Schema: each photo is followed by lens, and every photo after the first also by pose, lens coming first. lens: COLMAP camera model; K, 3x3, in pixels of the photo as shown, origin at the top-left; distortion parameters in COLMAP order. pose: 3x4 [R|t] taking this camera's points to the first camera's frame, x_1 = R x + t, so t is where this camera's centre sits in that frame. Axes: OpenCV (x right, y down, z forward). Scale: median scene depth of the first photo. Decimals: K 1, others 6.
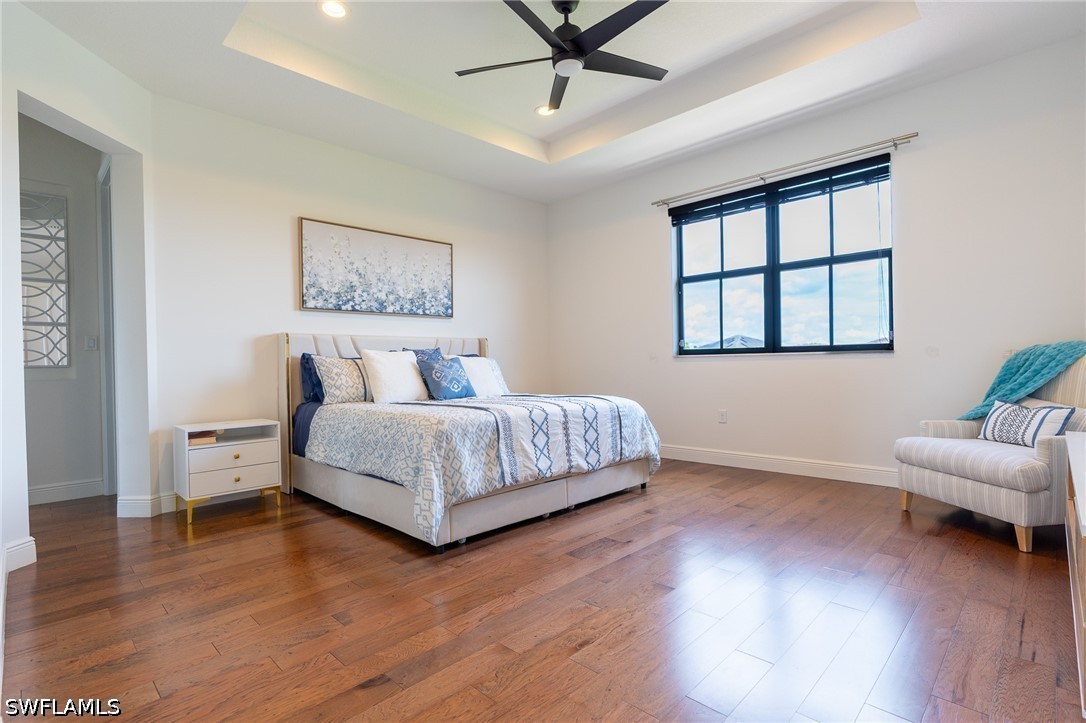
lens RADIAL K [[522.7, 0, 544.5], [0, 522.7, 366.5], [0, 0, 1]] dist [-0.003564, 0.000651]
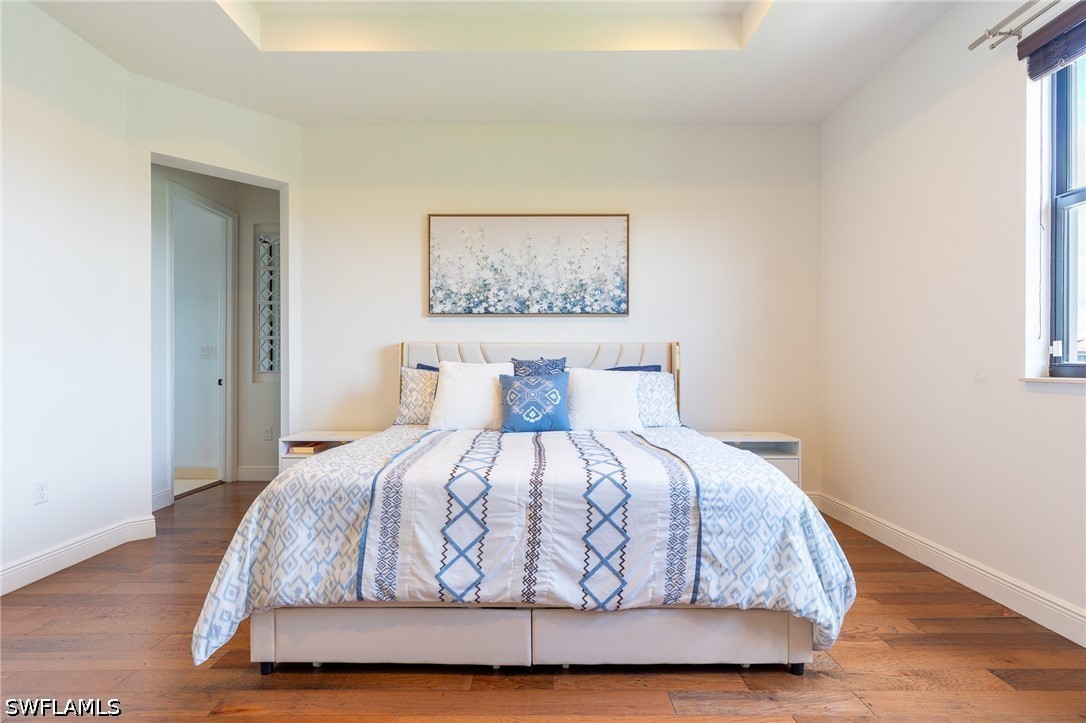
lens RADIAL K [[531.1, 0, 542.9], [0, 531.1, 367.0], [0, 0, 1]] dist [-0.000924, 0.000761]
pose [[0.702986, 0.020847, -0.710898, 0.338007], [-0.018304, 0.999770, 0.011218, -0.032971], [0.710968, 0.005126, 0.703206, 0.488413]]
